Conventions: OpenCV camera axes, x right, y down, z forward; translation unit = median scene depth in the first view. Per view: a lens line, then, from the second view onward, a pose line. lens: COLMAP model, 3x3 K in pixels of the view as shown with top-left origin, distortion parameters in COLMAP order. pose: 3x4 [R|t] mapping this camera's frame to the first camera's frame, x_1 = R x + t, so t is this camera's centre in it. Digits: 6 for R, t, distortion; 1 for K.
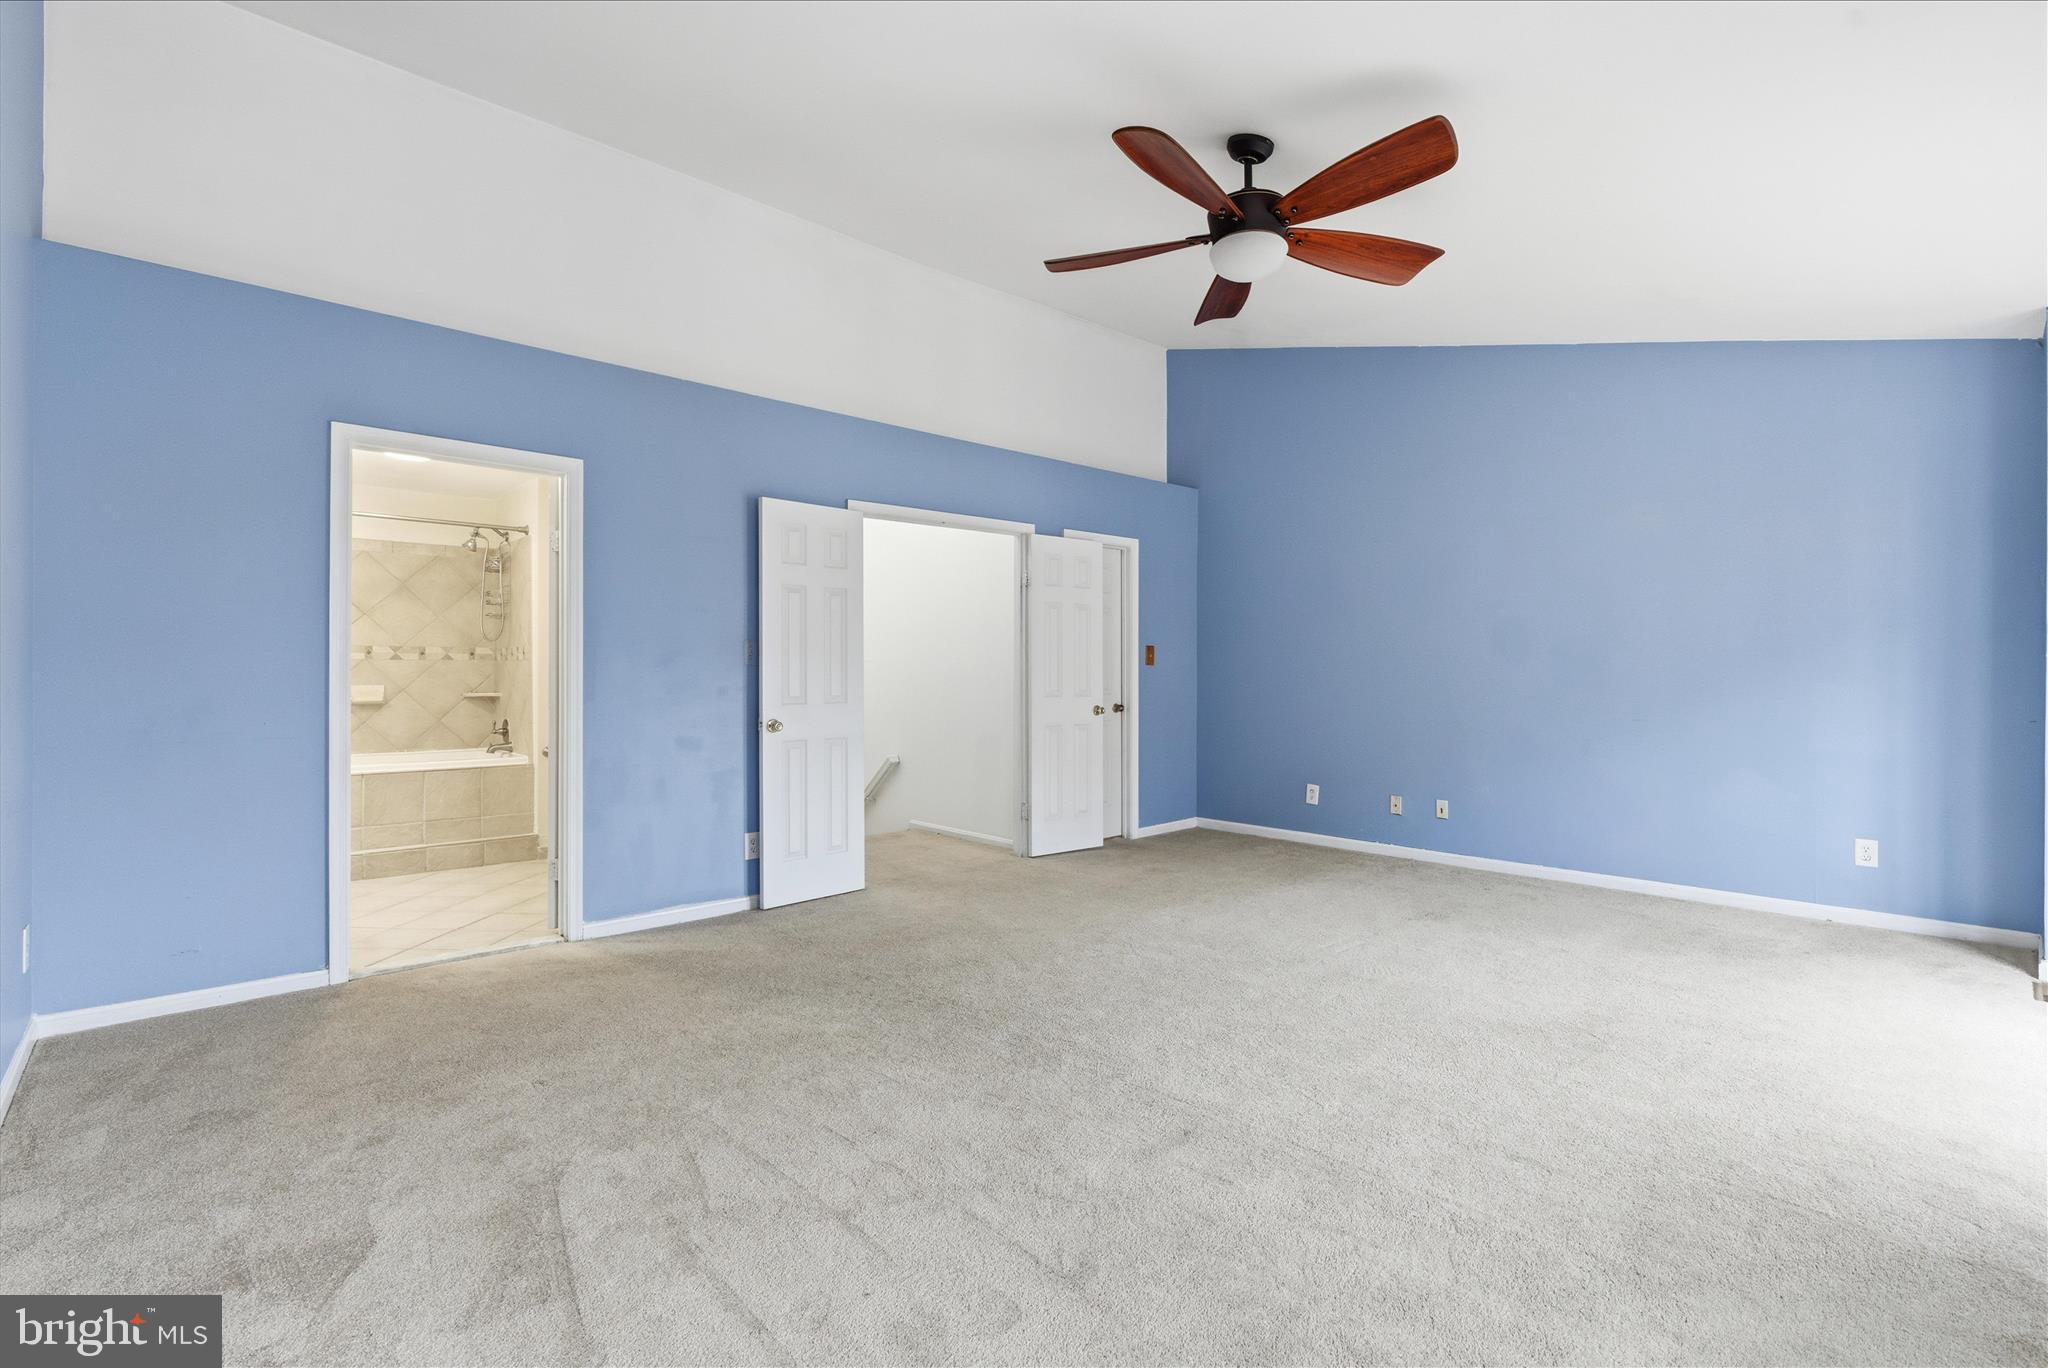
lens RADIAL K [[917.0, 0, 1030.9], [0, 917.0, 676.8], [0, 0, 1]] dist [0.000888, 0.000212]
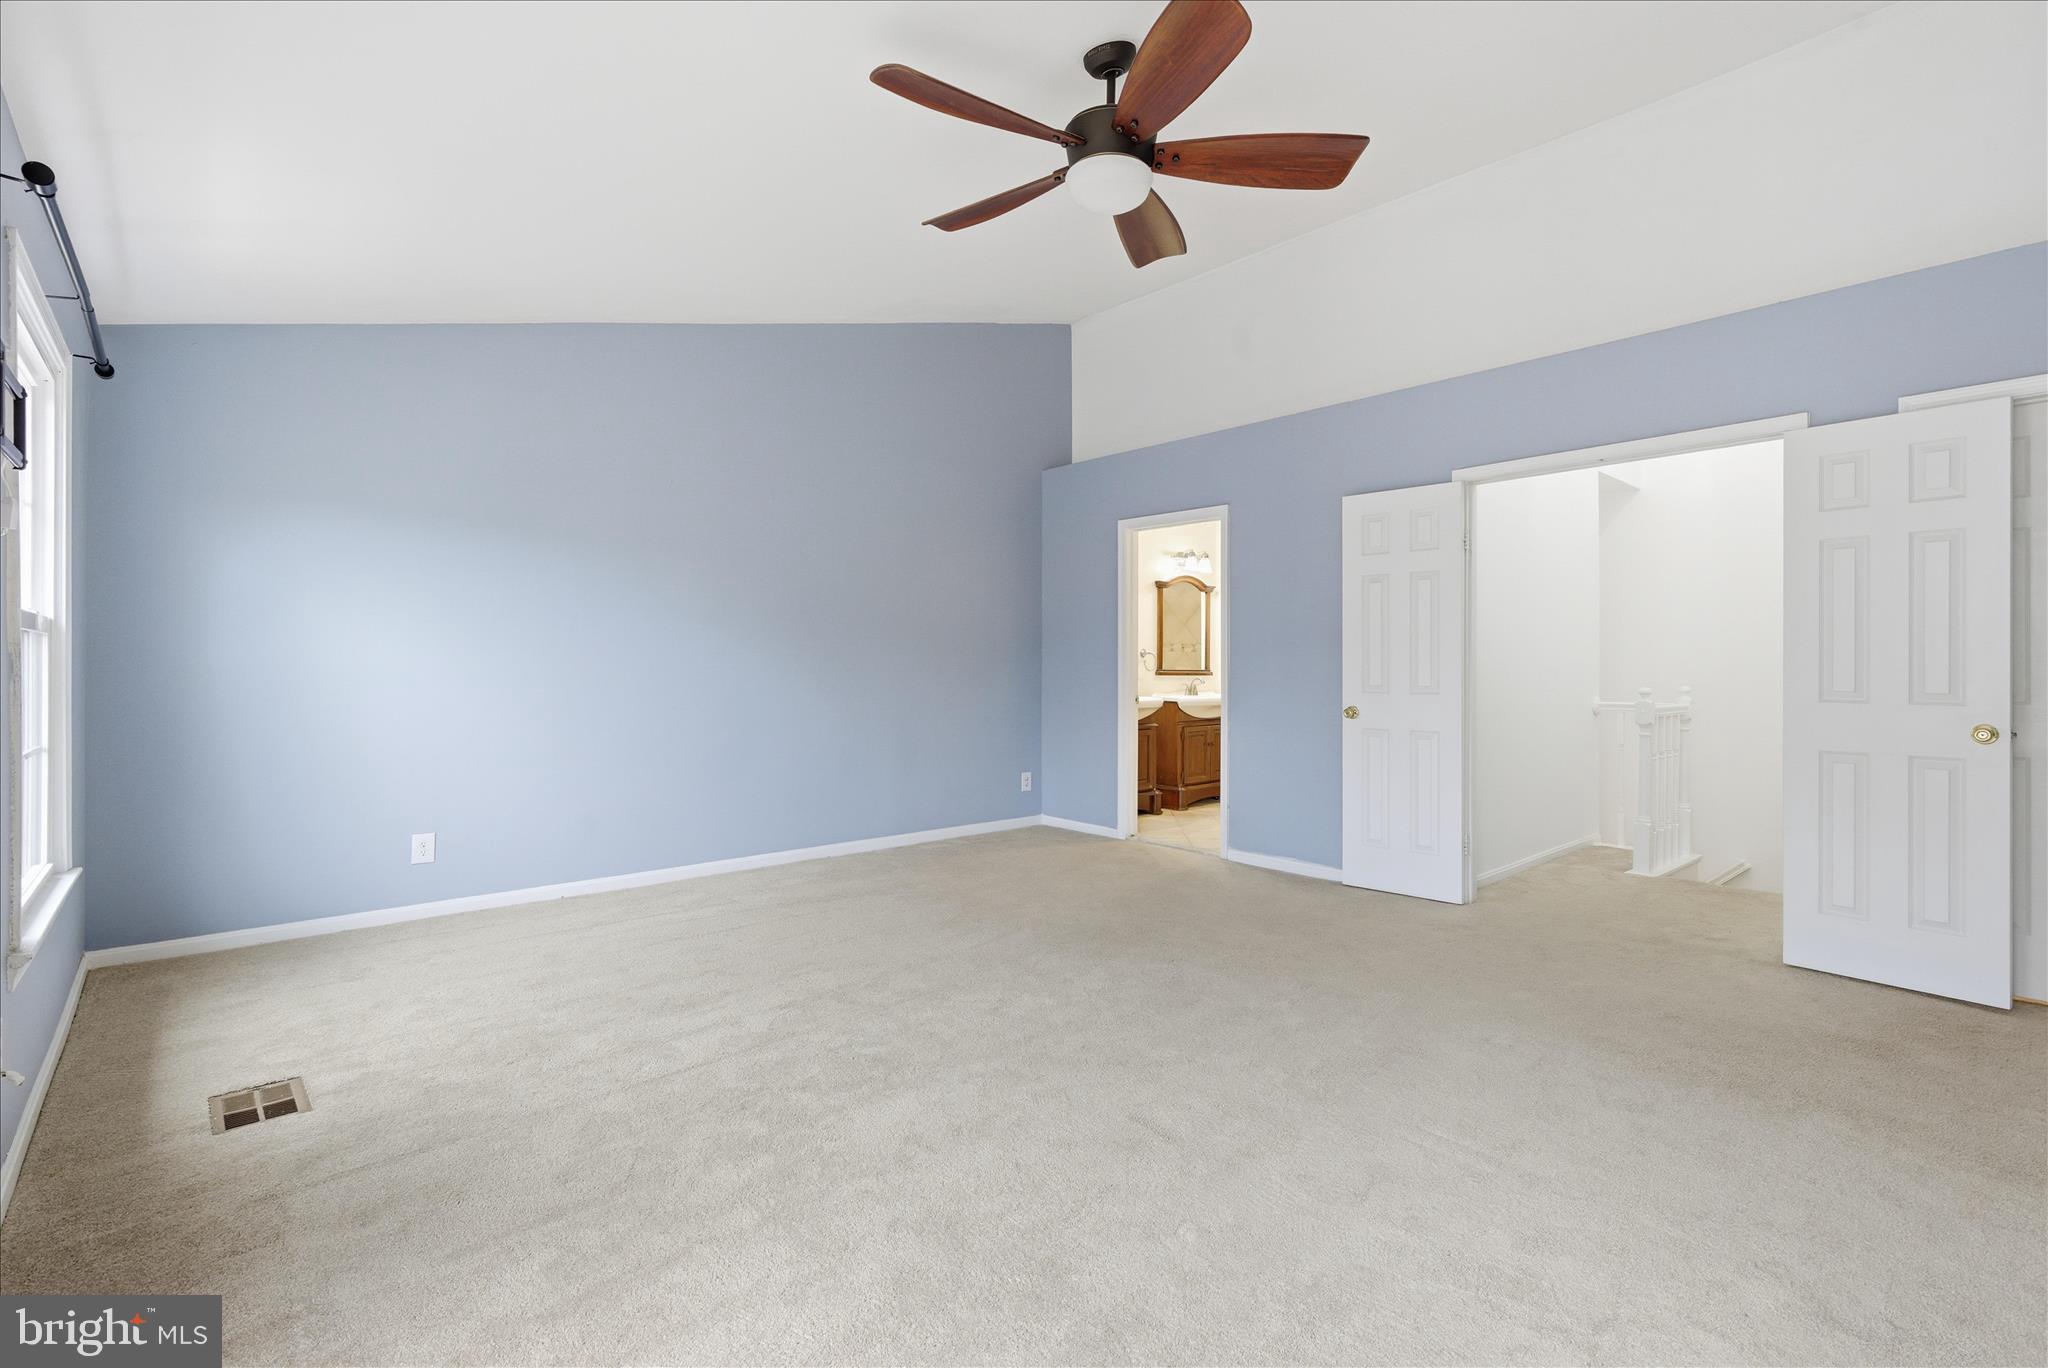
lens RADIAL K [[951.2, 0, 1052.9], [0, 951.2, 667.0], [0, 0, 1]] dist [-0.001375, -0.000126]
pose [[-0.004112, 0.001432, -0.999991, 0.601019], [-0.001925, 0.999997, 0.001440, 0.000162], [0.999990, 0.001931, -0.004109, 0.489065]]
